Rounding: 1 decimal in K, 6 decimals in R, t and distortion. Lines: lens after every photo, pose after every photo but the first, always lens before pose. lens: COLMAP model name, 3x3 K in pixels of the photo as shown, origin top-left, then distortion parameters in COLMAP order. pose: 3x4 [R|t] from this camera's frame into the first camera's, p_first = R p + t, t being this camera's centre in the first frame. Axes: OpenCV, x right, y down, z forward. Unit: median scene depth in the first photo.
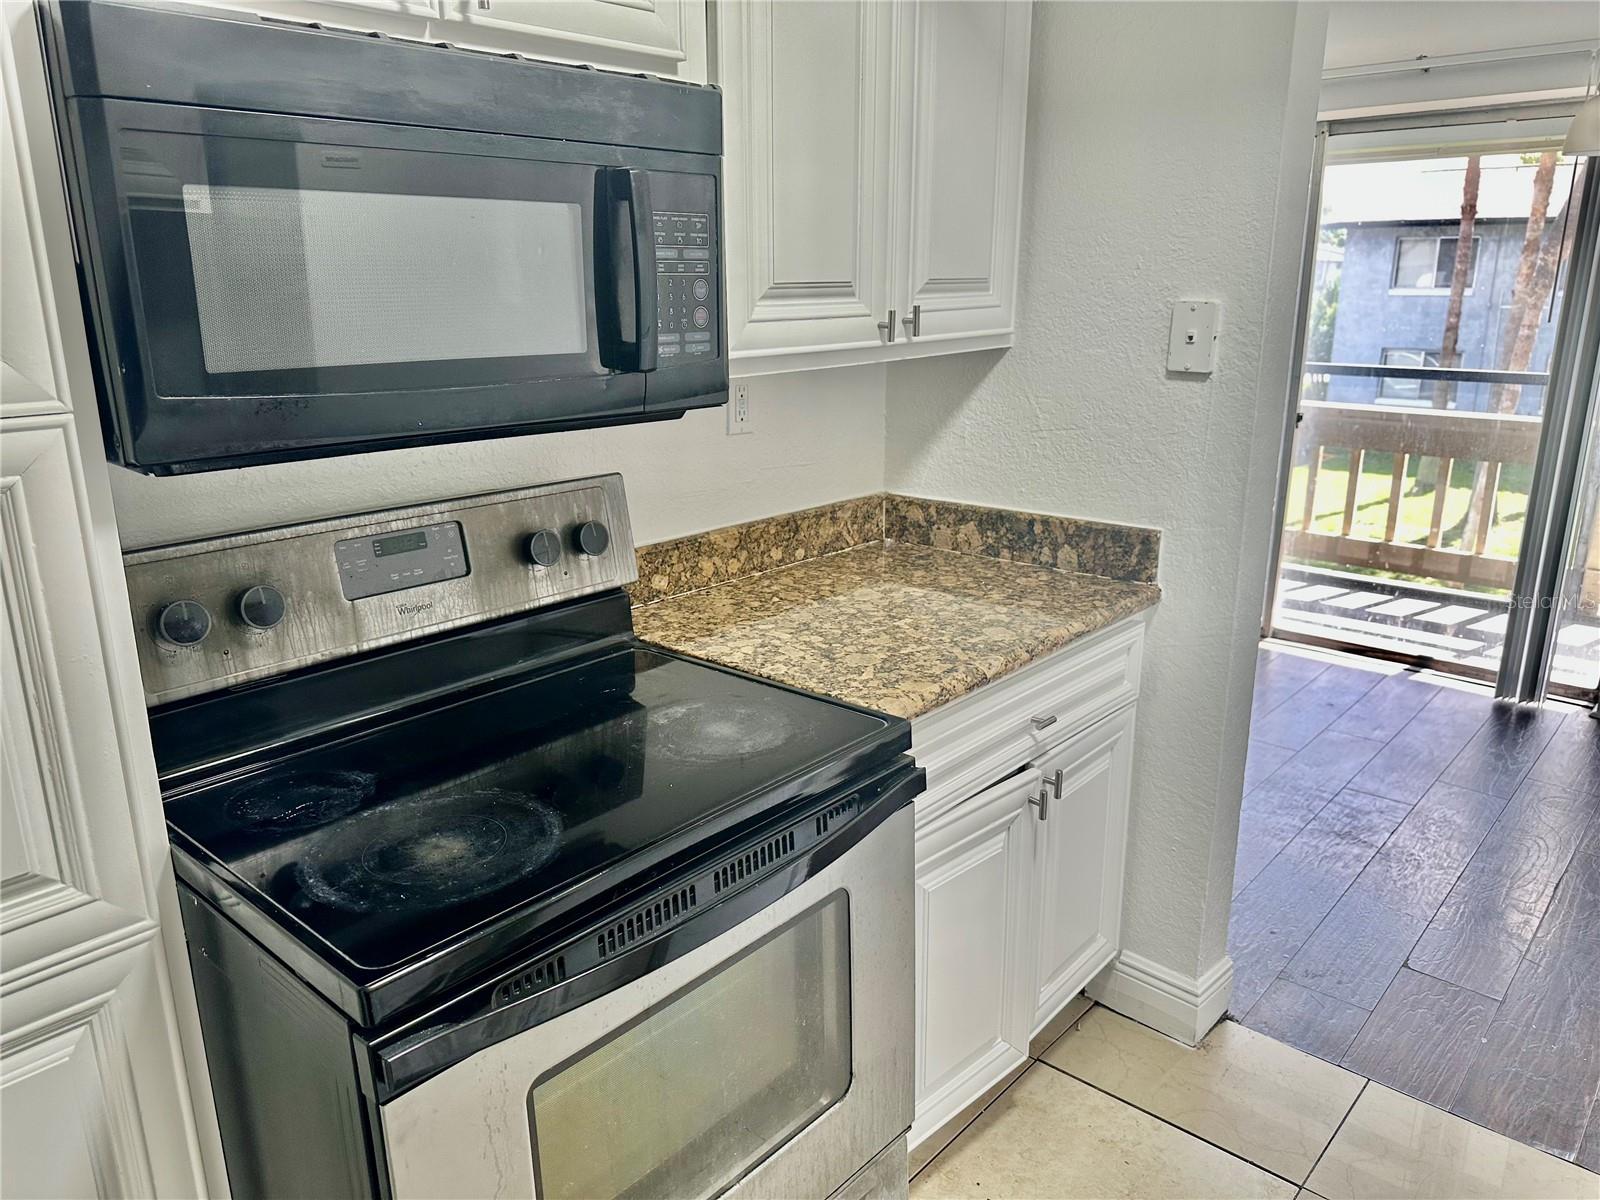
lens RADIAL K [[1116.2, 0, 798.7], [0, 1116.2, 559.1], [0, 0, 1]] dist [0.038779, -0.043570]
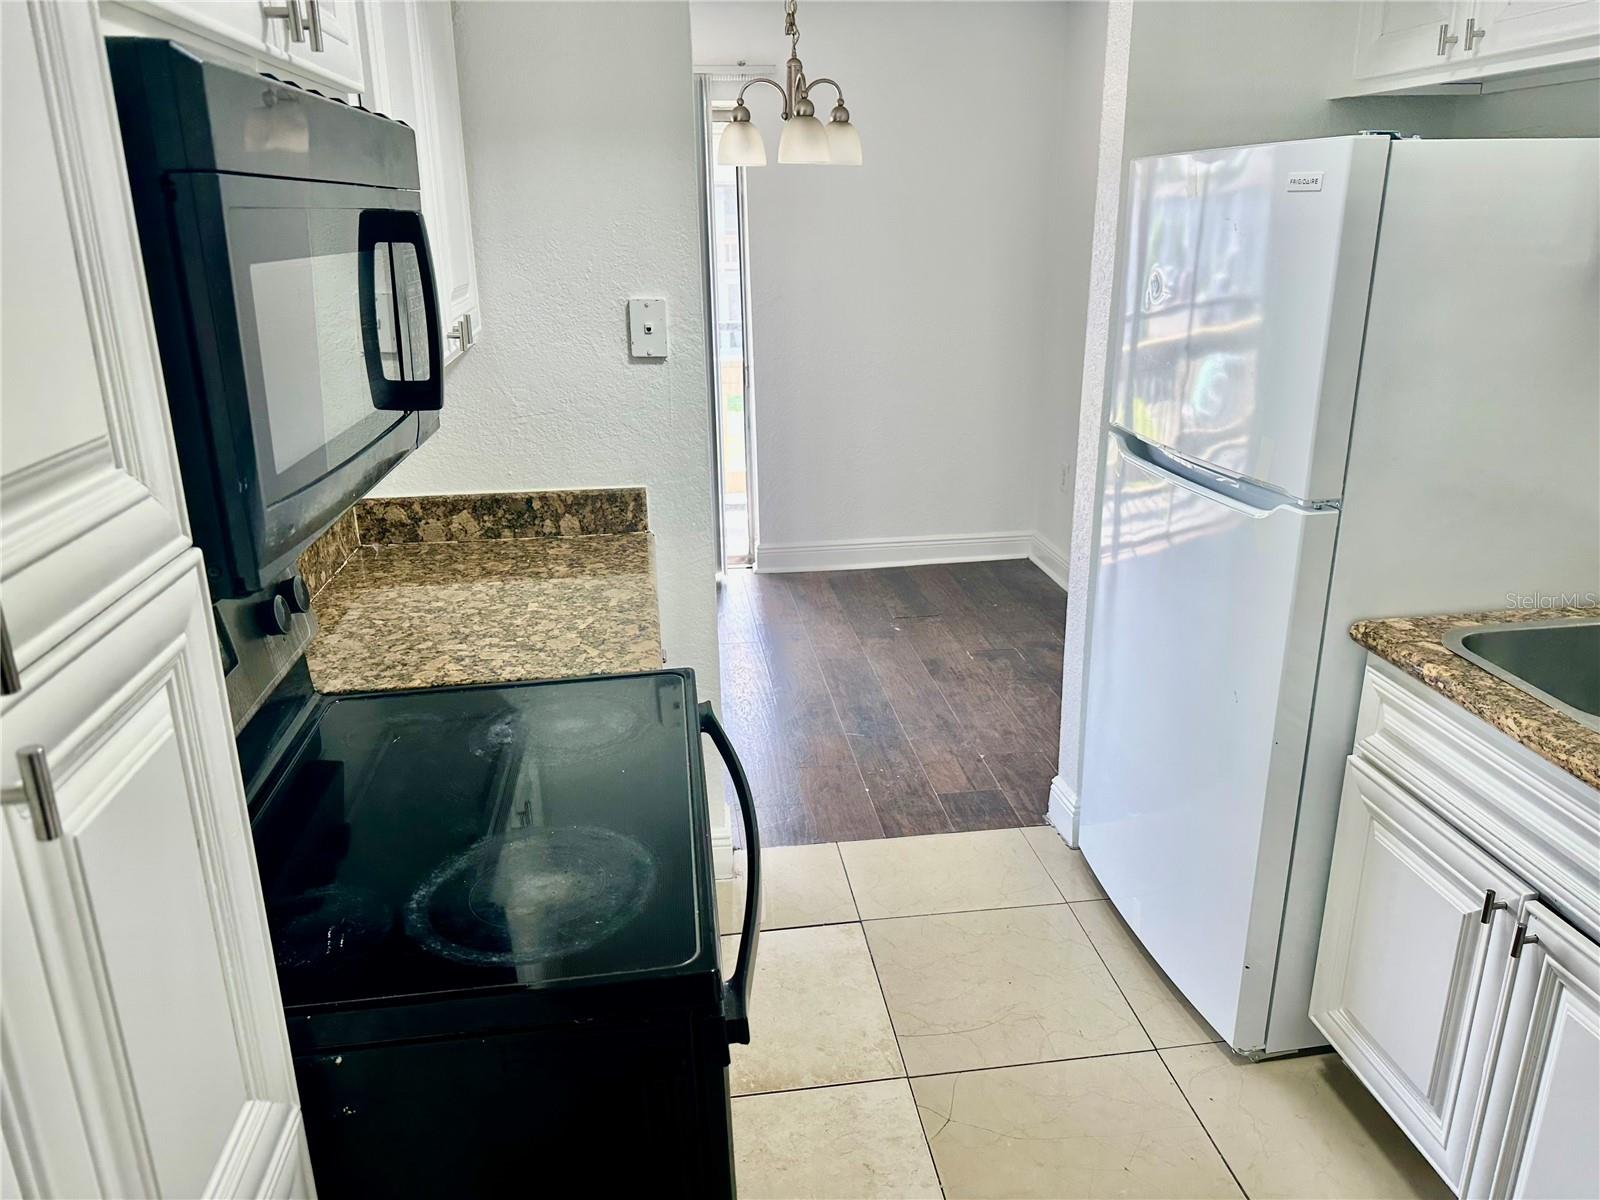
lens RADIAL K [[1116.2, 0, 845.6], [0, 1116.2, 565.4], [0, 0, 1]] dist [0.038779, -0.043570]
pose [[0.620016, -0.221875, 0.752563, -0.477754], [0.180353, 0.973800, 0.138513, -0.071779], [-0.763579, 0.049847, 0.643788, 0.050150]]
